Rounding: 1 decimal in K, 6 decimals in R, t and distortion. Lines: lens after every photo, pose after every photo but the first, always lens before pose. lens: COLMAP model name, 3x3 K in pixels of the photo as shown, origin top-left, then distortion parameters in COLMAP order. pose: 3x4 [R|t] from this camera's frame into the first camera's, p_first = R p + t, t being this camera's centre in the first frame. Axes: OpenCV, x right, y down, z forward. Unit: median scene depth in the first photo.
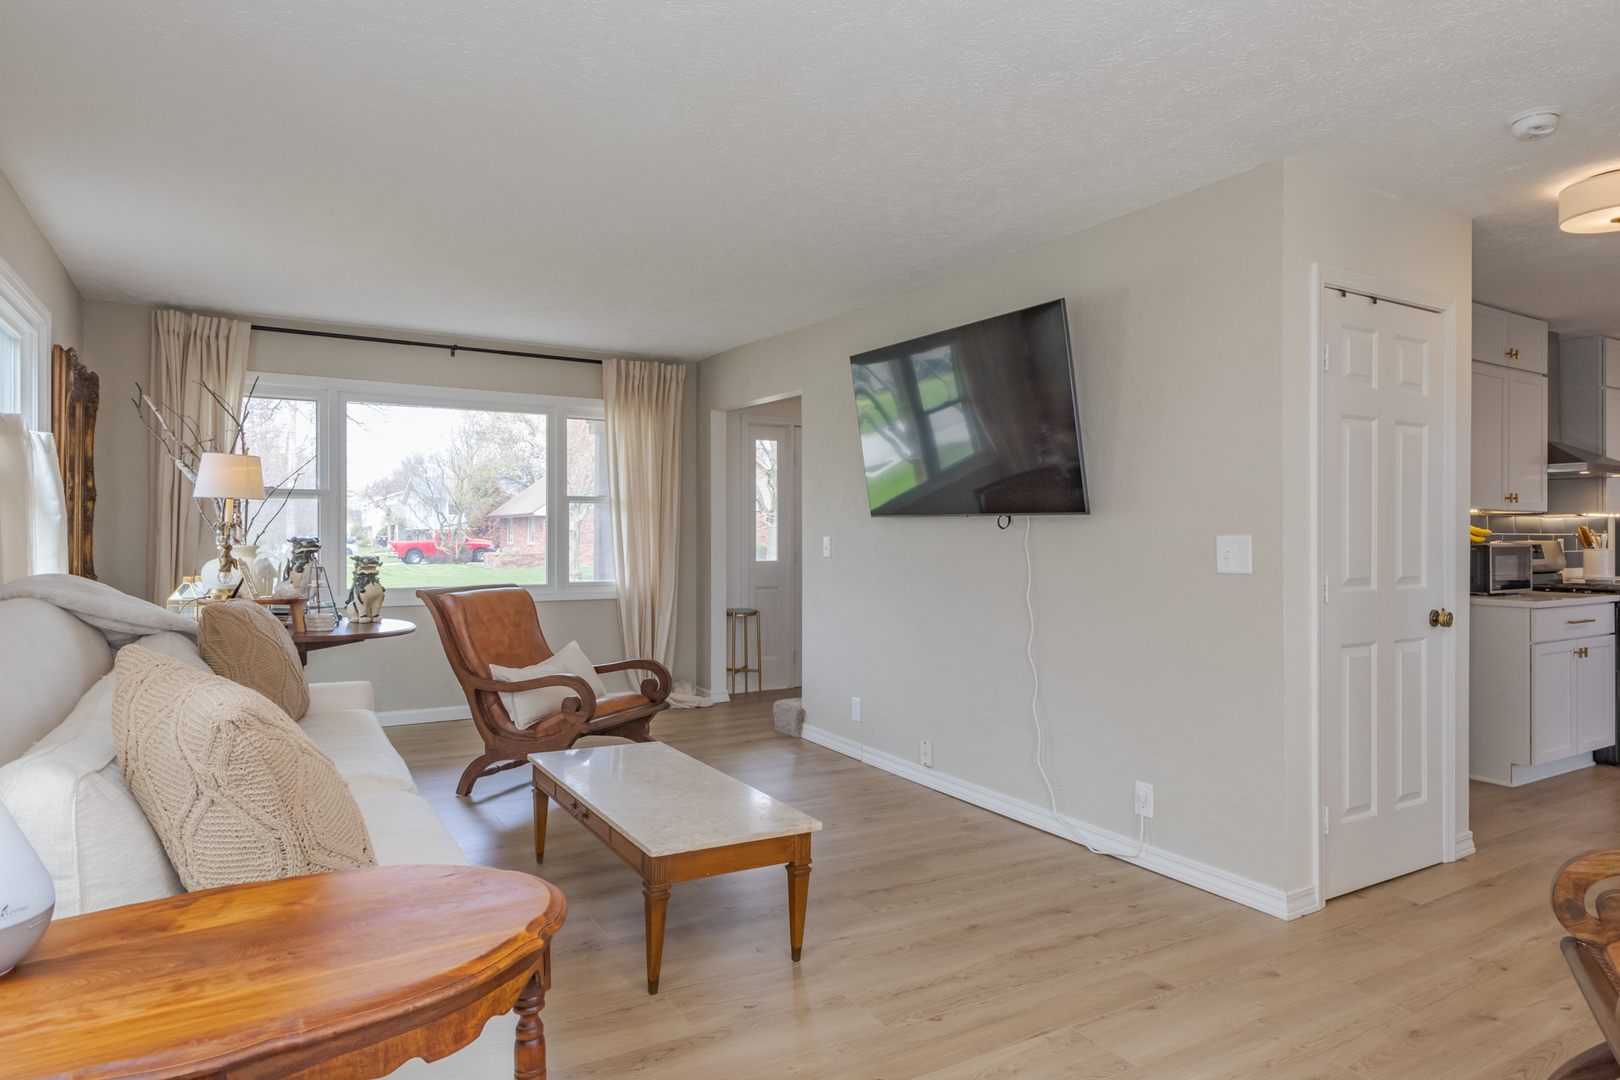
lens RADIAL K [[954.5, 0, 810.0], [0, 954.5, 540.0], [0, 0, 1]] dist [-0.000773, -0.000231]
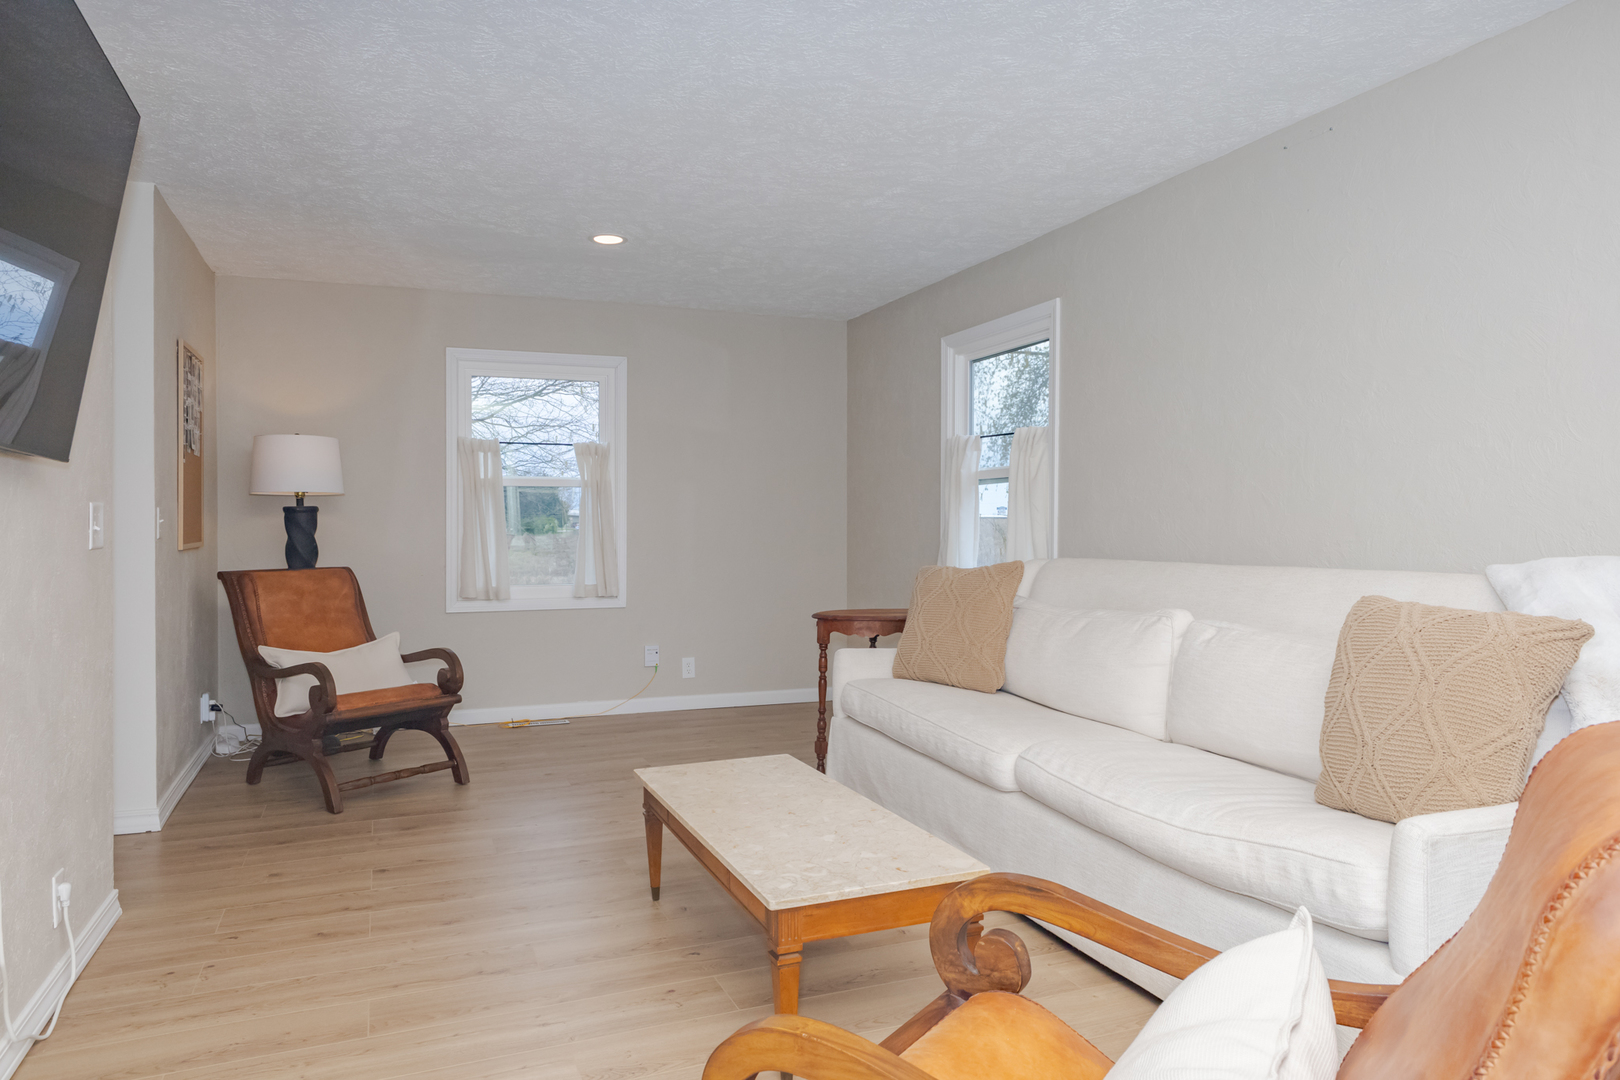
lens RADIAL K [[1037.8, 0, 810.0], [0, 1037.8, 540.0], [0, 0, 1]] dist [-0.000136, -0.000088]
pose [[-0.989187, -0.005338, 0.146559, -0.307491], [-0.002393, 0.999792, 0.020261, 0.006447], [-0.146637, 0.019691, -0.988994, 1.826067]]
